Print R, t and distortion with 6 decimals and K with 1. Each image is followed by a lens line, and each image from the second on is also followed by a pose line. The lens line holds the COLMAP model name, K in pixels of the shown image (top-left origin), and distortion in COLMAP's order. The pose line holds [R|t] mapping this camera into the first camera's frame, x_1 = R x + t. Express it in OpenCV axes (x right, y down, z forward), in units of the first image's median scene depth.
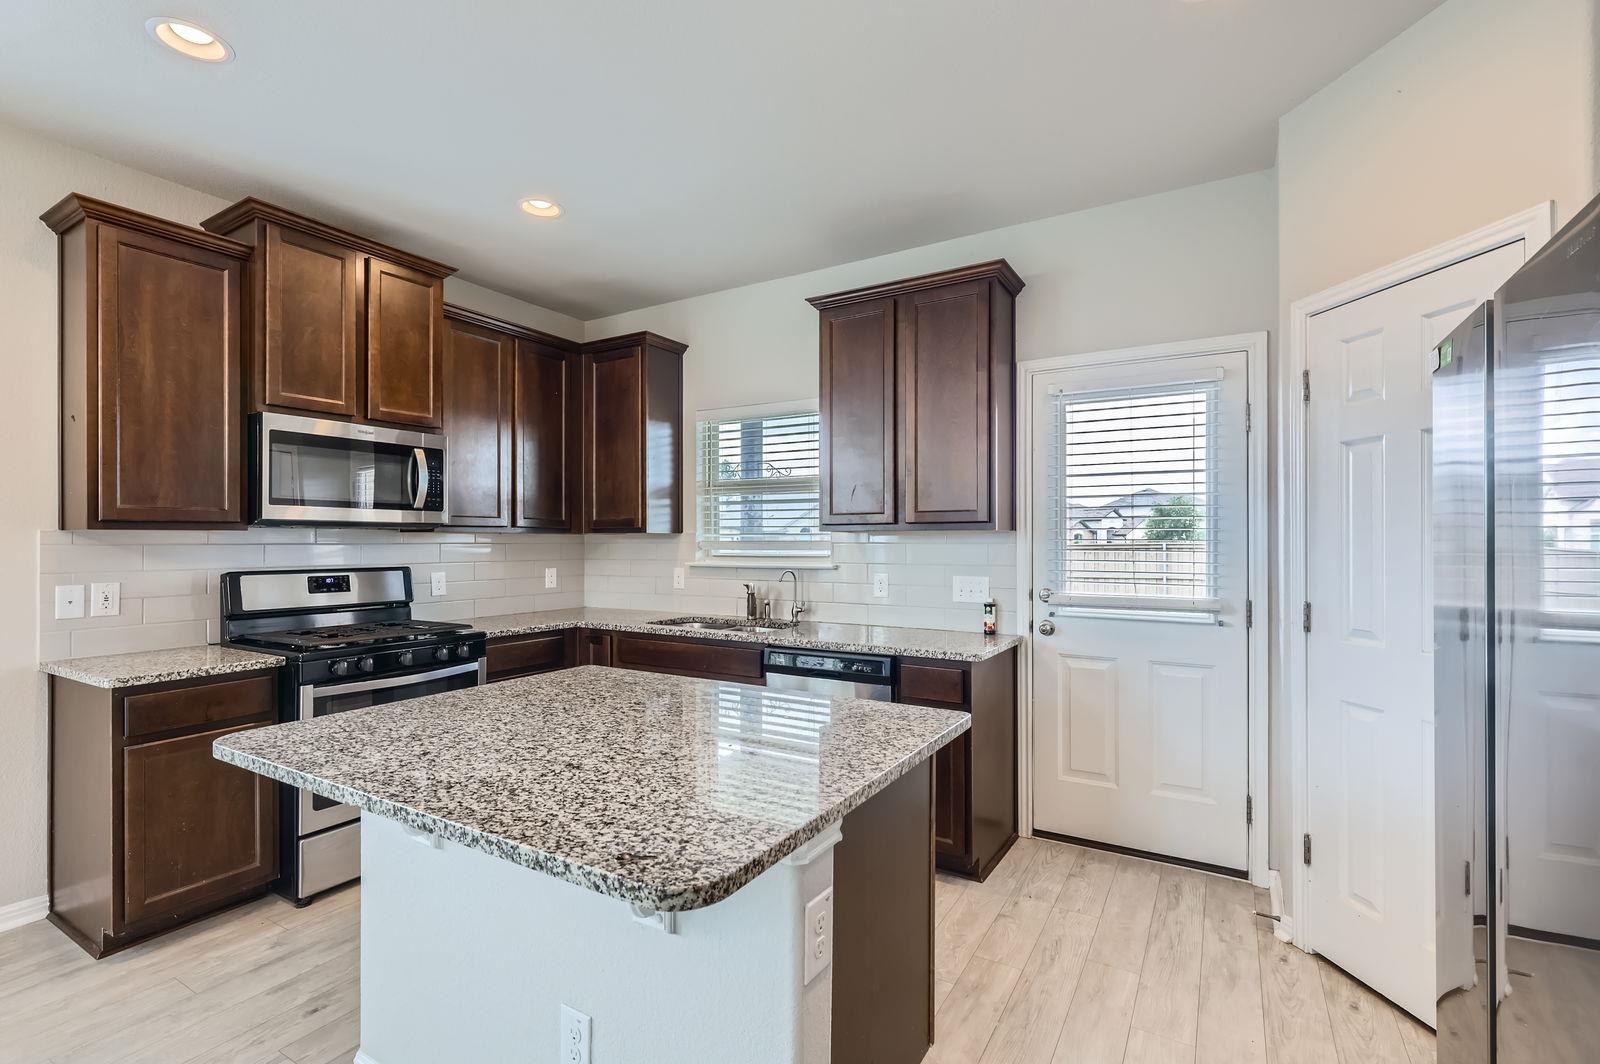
lens RADIAL K [[727.7, 0, 795.6], [0, 727.7, 540.4], [0, 0, 1]] dist [0.002992, 0.000184]
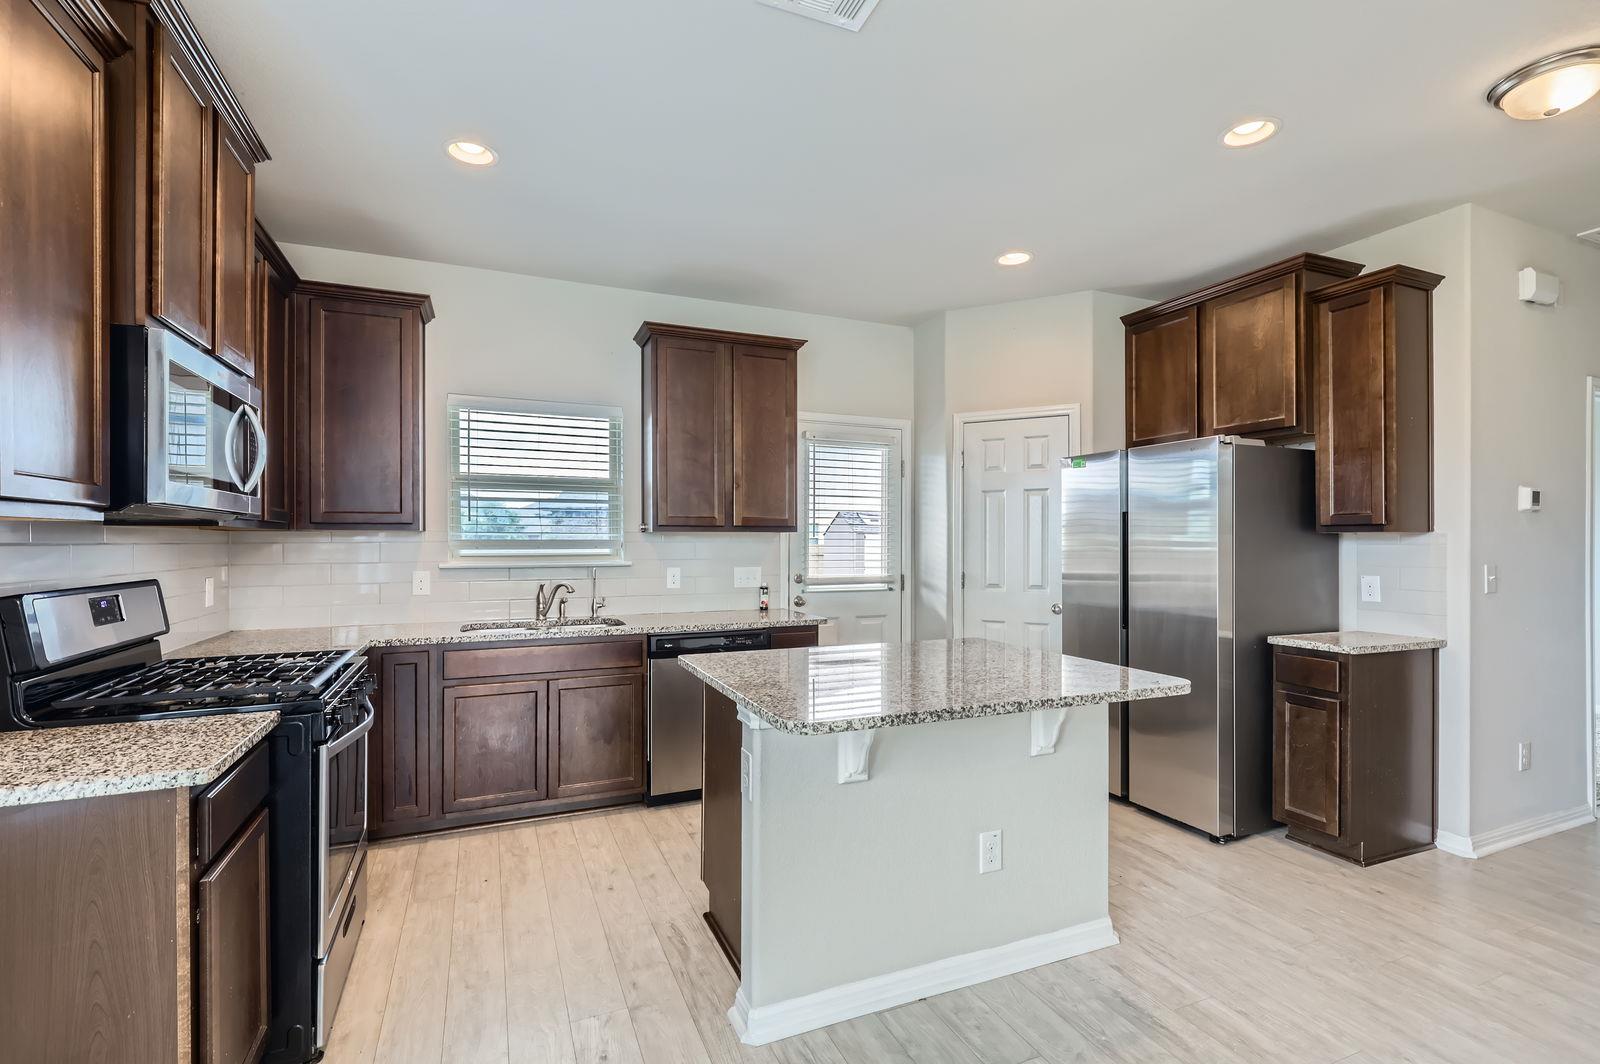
lens RADIAL K [[727.7, 0, 795.6], [0, 727.7, 540.4], [0, 0, 1]] dist [0.002992, 0.000184]
pose [[0.580039, 0.000819, 0.814588, -0.805754], [-0.001379, 0.999999, -0.000024, 0.001304], [-0.814588, -0.001109, 0.580039, 0.180423]]
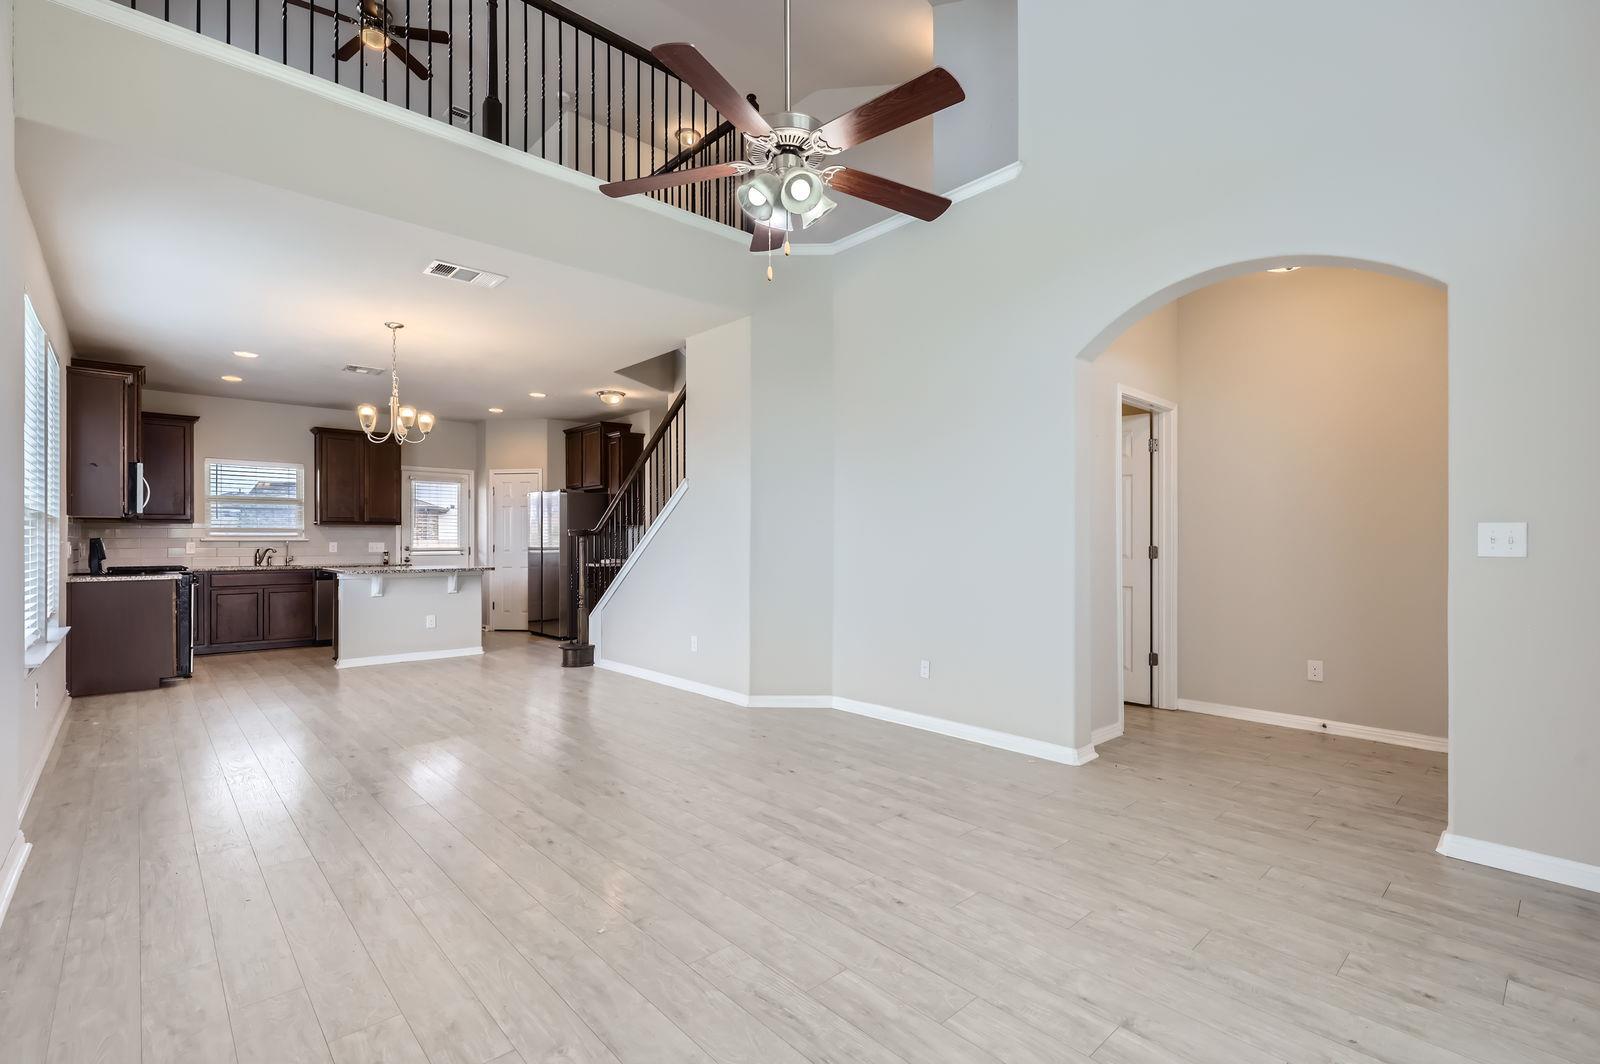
lens RADIAL K [[727.7, 0, 795.6], [0, 727.7, 540.4], [0, 0, 1]] dist [0.002992, 0.000184]
pose [[0.281317, 0.001057, 0.959614, -1.956217], [0.001279, 0.999998, -0.001476, 0.049891], [-0.959614, 0.001643, 0.281315, -1.262235]]
